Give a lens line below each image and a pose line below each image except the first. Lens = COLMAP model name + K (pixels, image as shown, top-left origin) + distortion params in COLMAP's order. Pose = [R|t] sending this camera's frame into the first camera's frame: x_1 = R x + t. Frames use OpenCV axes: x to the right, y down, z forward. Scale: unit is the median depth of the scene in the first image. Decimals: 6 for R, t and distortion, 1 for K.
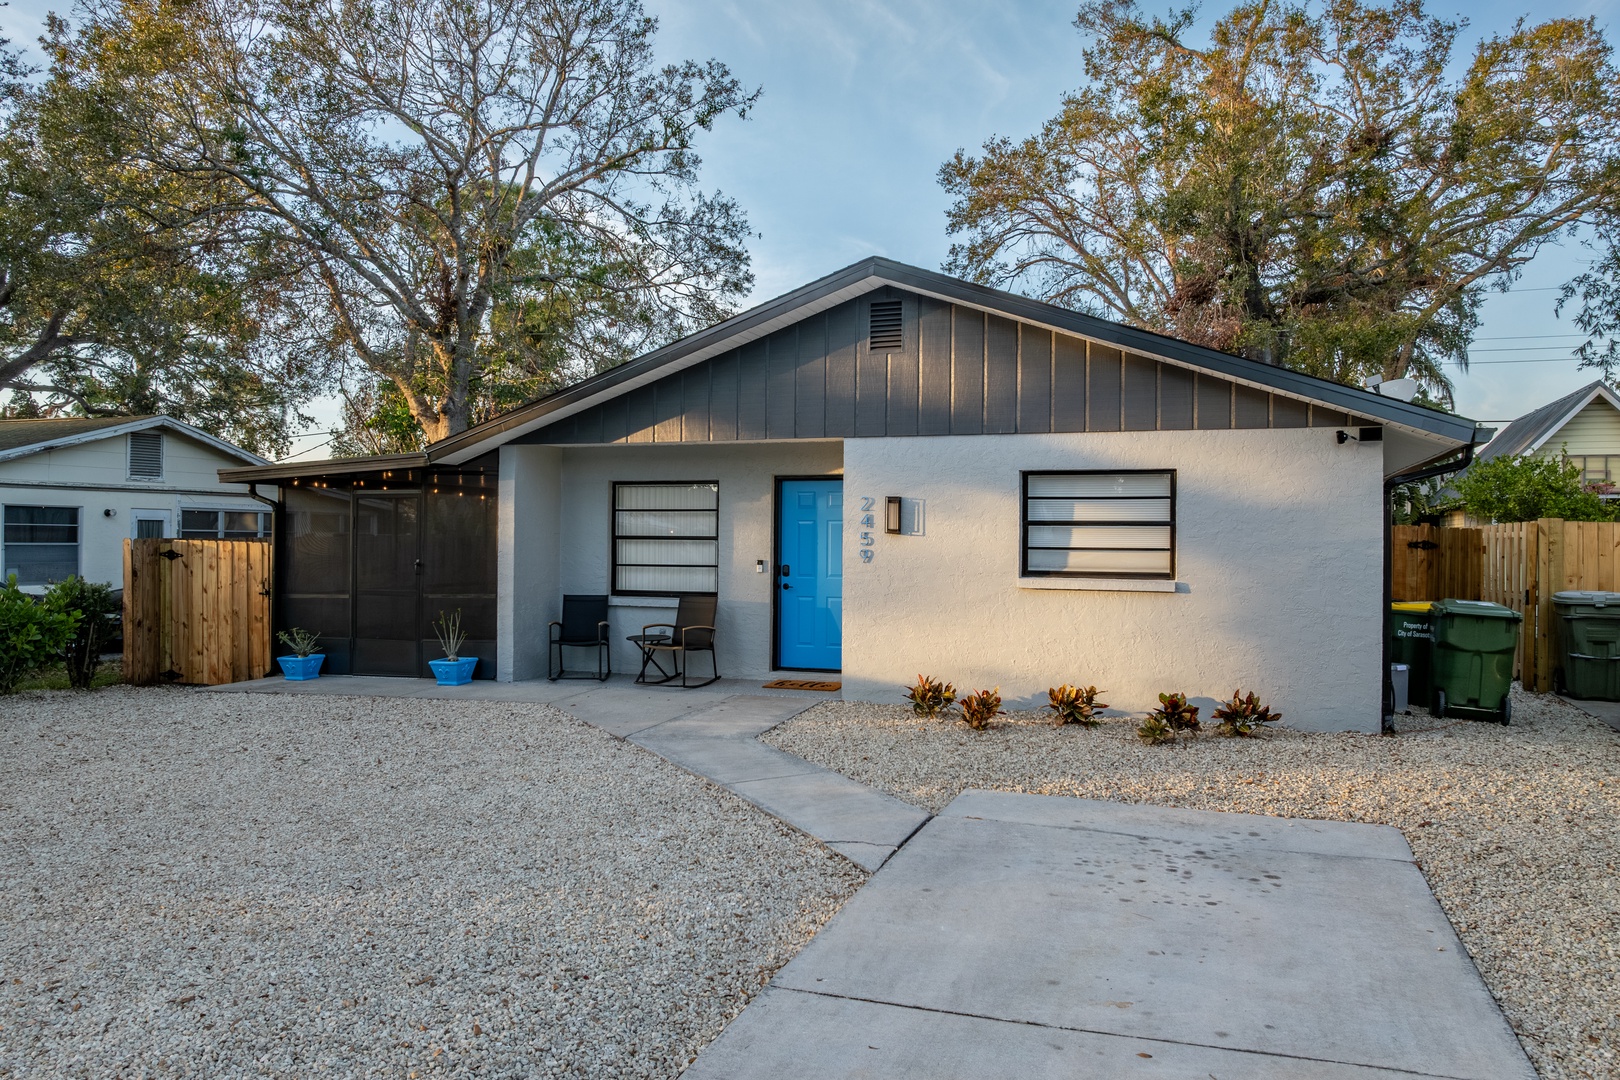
lens RADIAL K [[1145.5, 0, 813.1], [0, 1145.5, 533.8], [0, 0, 1]] dist [-0.041306, -0.000669]
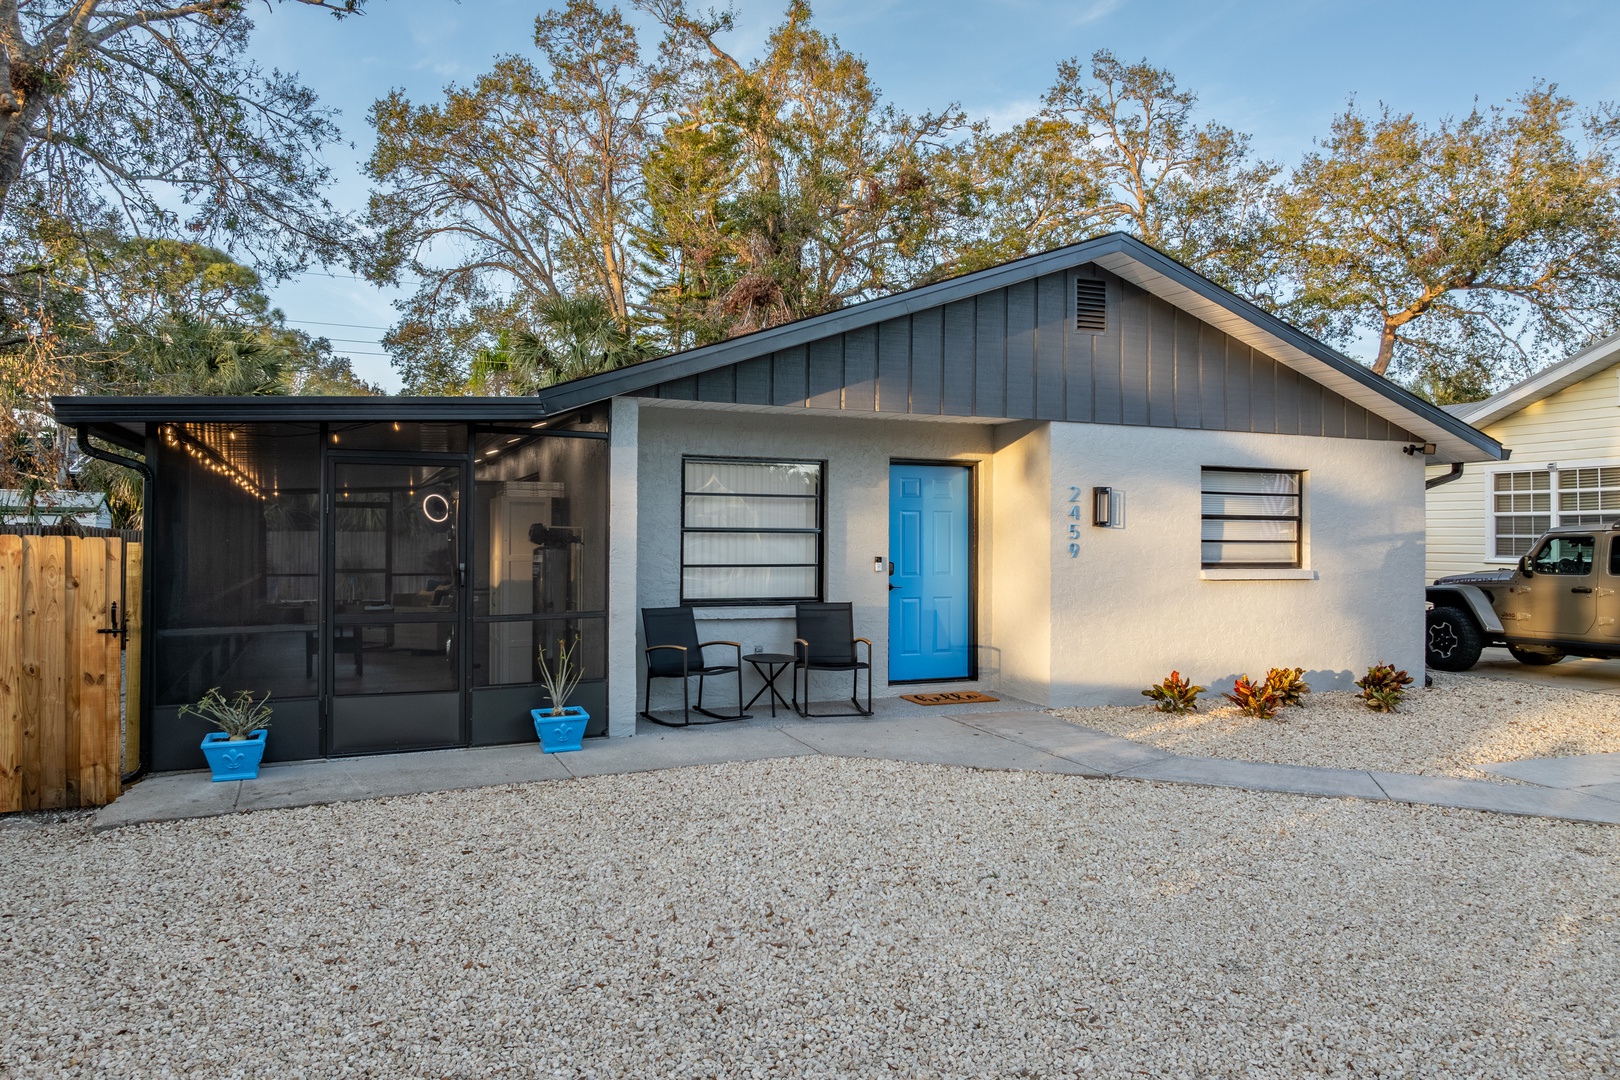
lens RADIAL K [[1145.5, 0, 820.1], [0, 1145.5, 532.0], [0, 0, 1]] dist [-0.041306, -0.000669]
pose [[0.736717, 0.001139, 0.676200, -0.646152], [-0.003426, 0.999992, 0.002047, 0.003006], [-0.676192, -0.003825, 0.736715, 0.402108]]
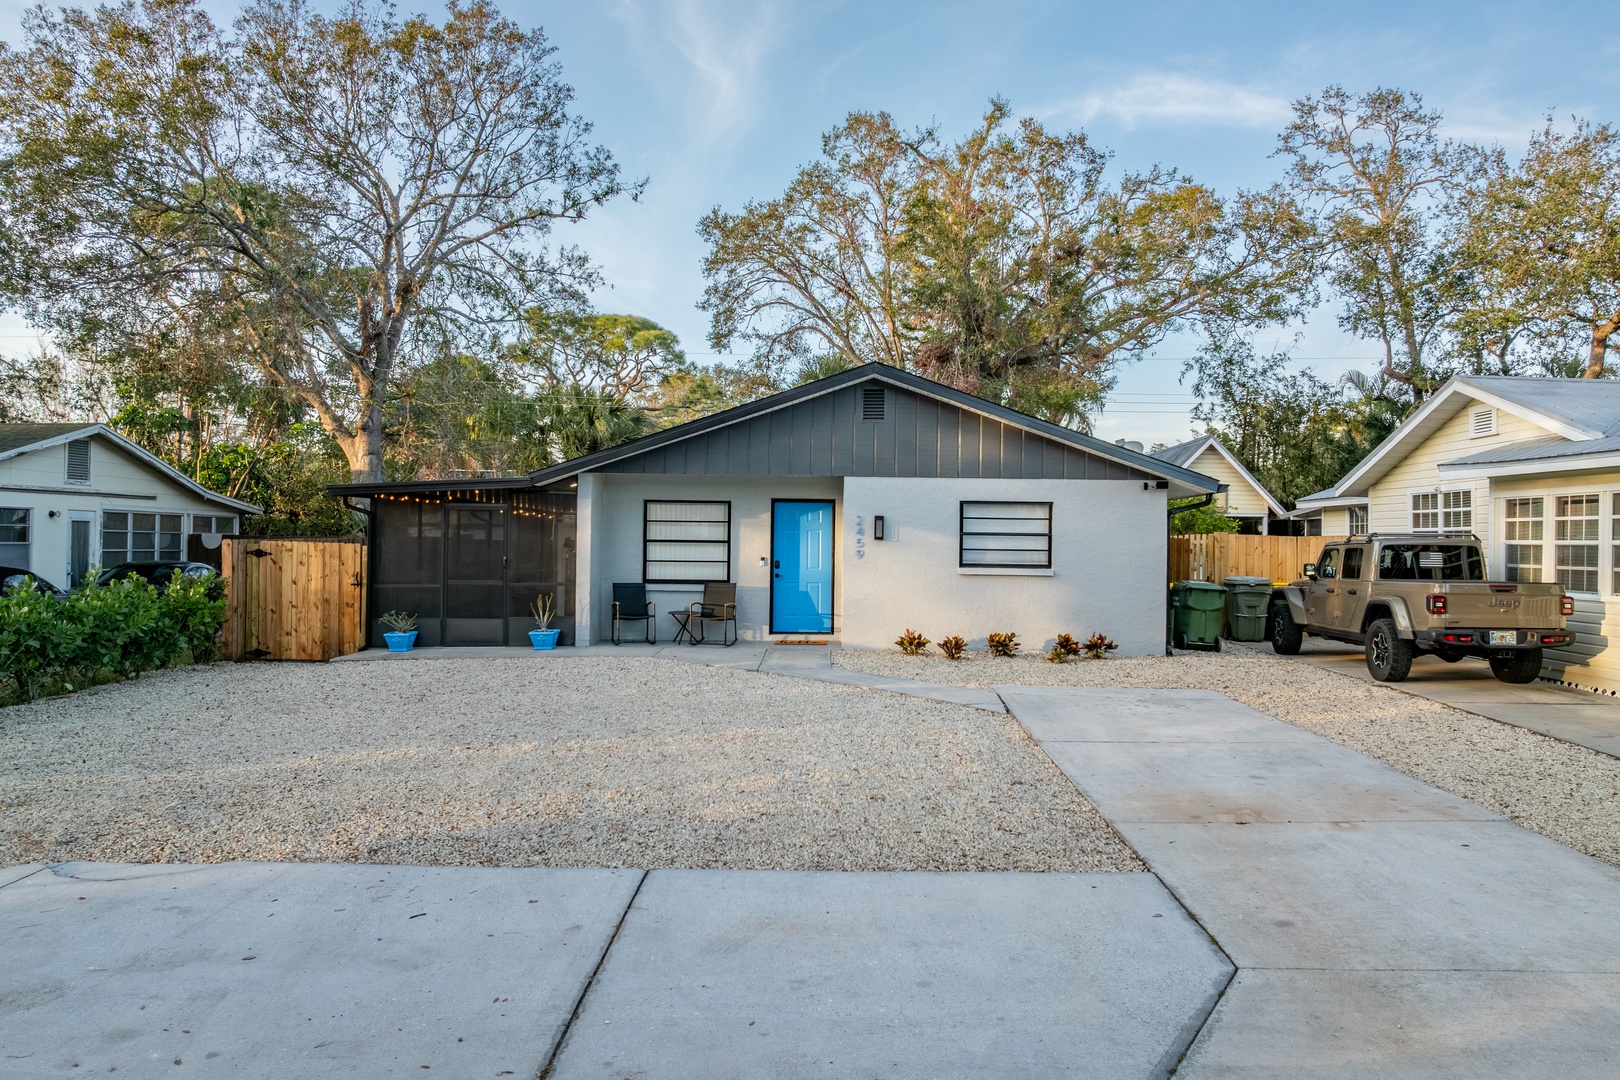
lens RADIAL K [[1139.3, 0, 816.2], [0, 1139.3, 538.1], [0, 0, 1]] dist [-0.035570, -0.000525]
pose [[0.945106, 0.005825, 0.326711, -0.445748], [-0.006537, 0.999978, 0.001081, -0.003091], [-0.326698, -0.003158, 0.945124, -0.368946]]
